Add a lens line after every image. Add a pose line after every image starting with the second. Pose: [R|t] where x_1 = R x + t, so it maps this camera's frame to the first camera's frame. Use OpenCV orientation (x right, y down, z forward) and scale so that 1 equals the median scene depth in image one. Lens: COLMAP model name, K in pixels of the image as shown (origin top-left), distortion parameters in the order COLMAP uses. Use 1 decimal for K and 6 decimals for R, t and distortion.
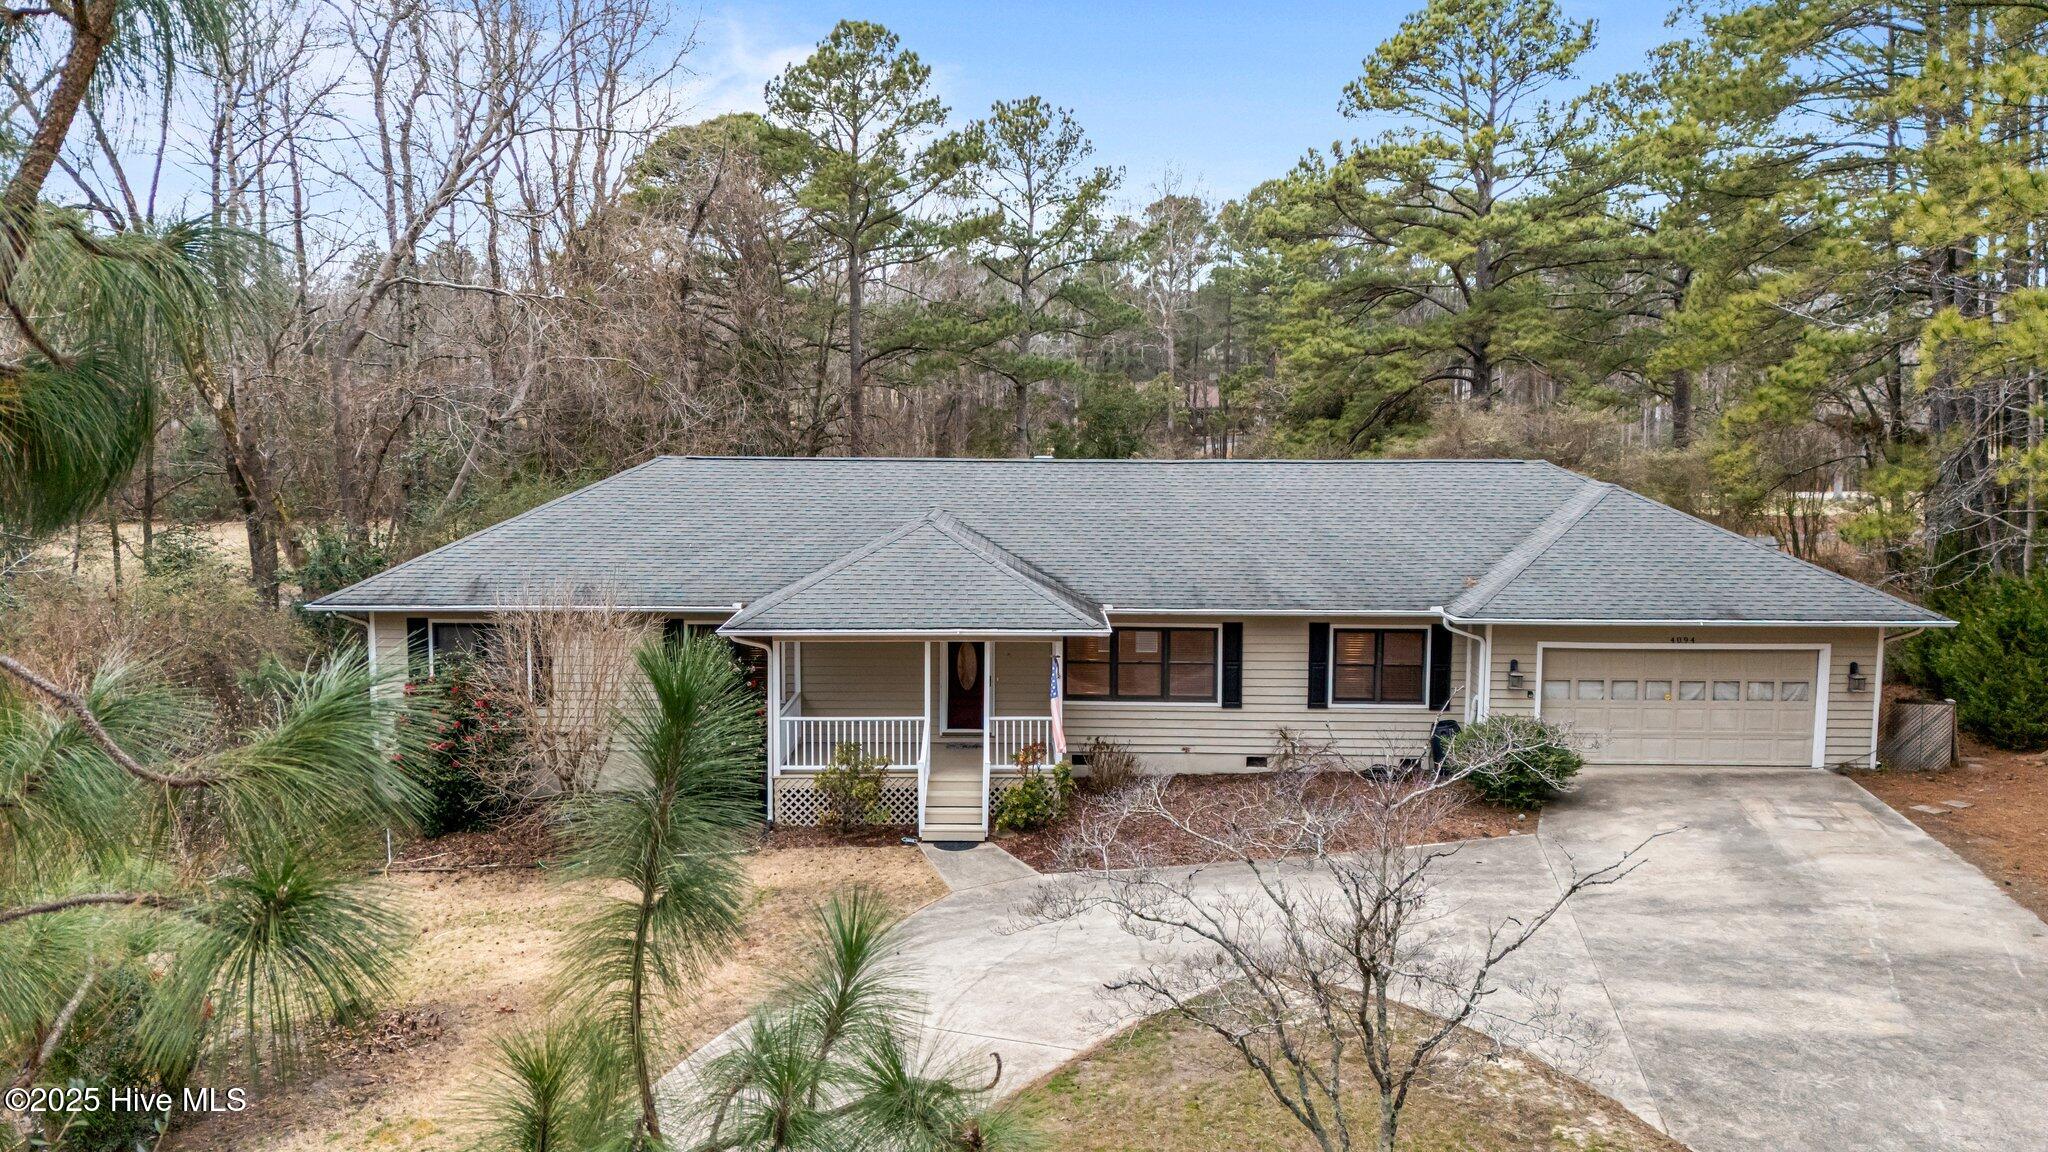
lens RADIAL K [[1471.0, 0, 1024.0], [0, 1471.0, 576.0], [0, 0, 1]] dist [0.034936, -0.001614]
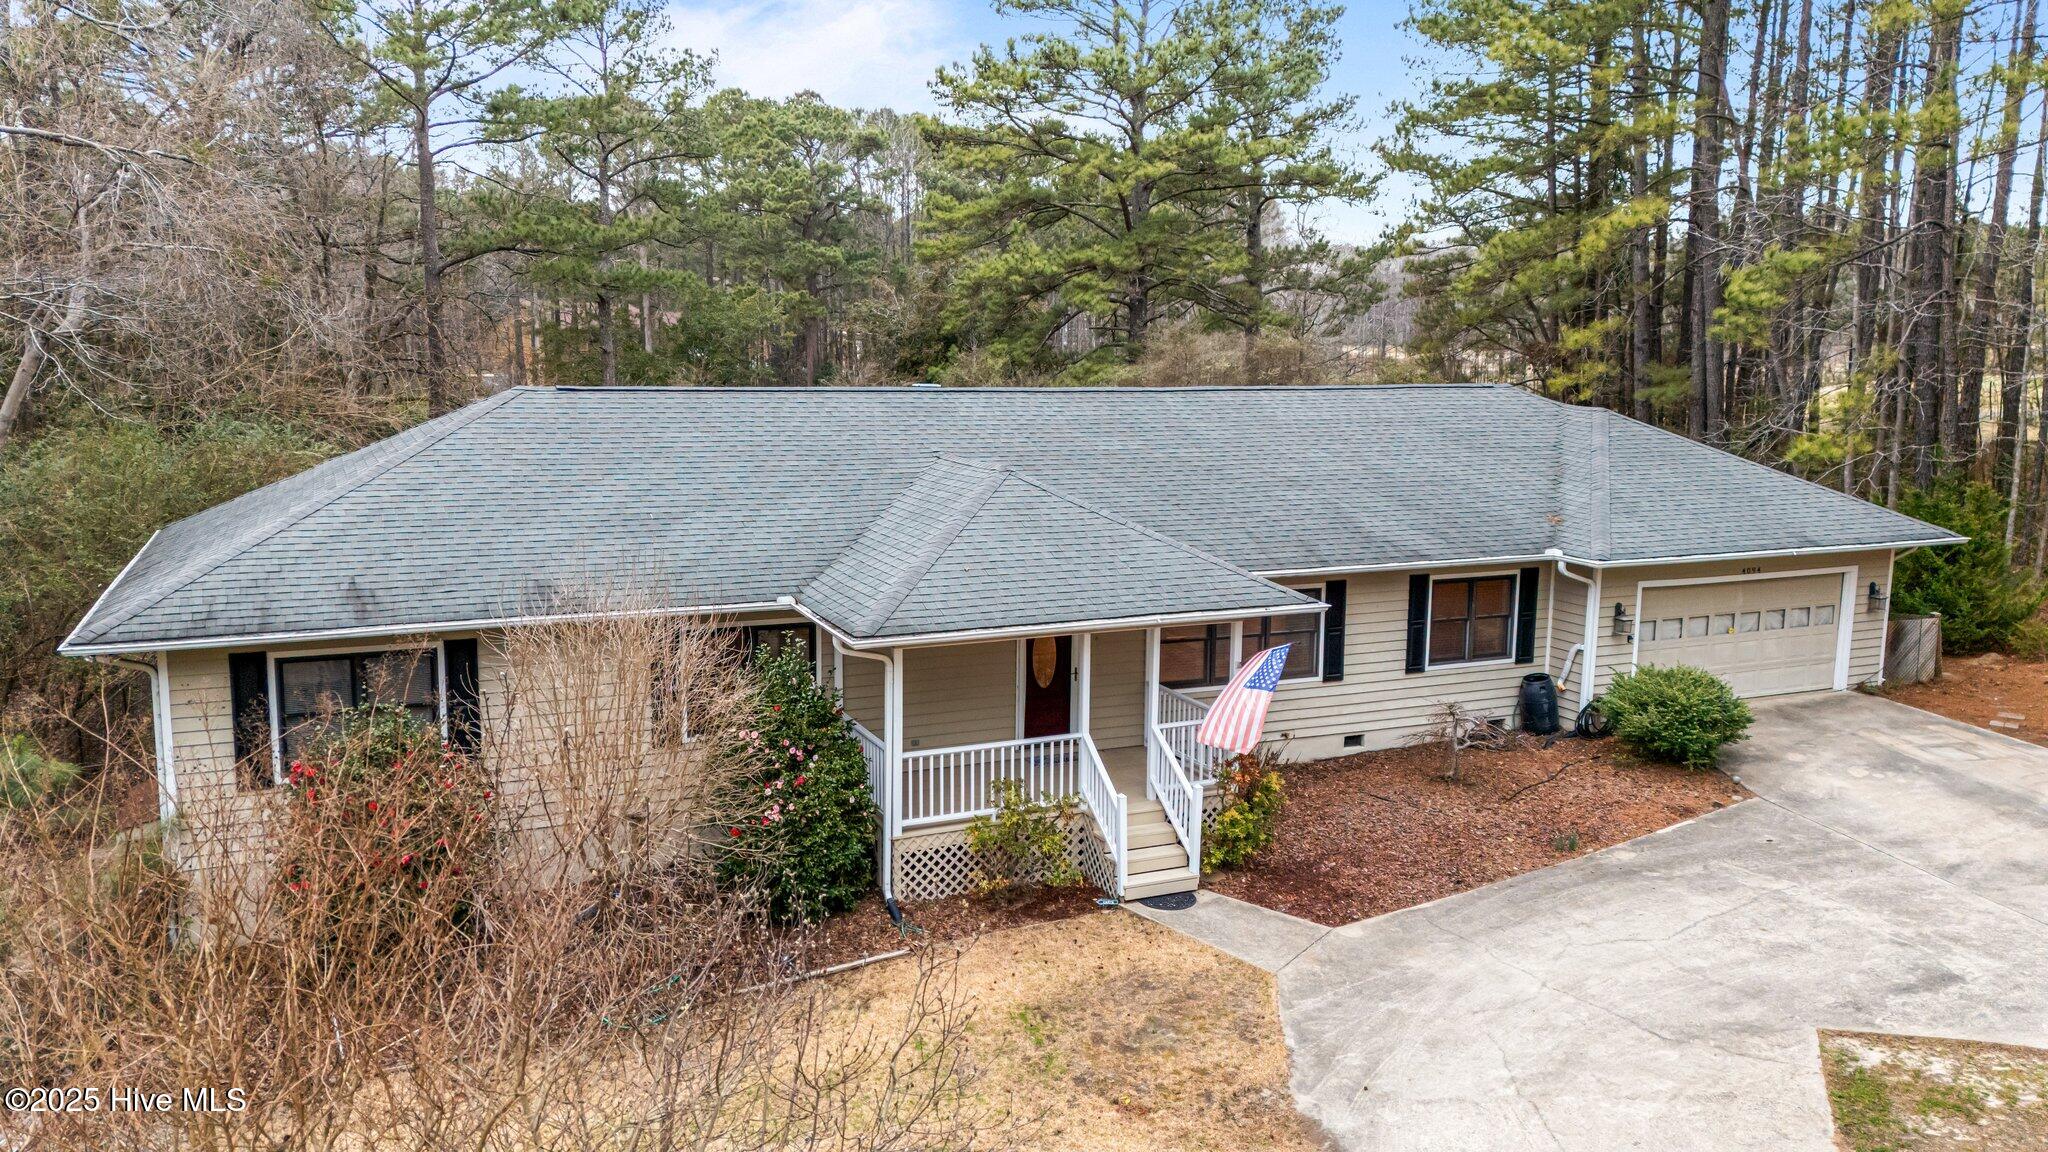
lens RADIAL K [[1471.0, 0, 1024.0], [0, 1471.0, 576.0], [0, 0, 1]] dist [0.034936, -0.001614]
pose [[0.914588, -0.059308, 0.400013, -0.368115], [0.040340, 0.997633, 0.055681, -0.025586], [-0.402369, -0.034789, 0.914816, 0.310745]]
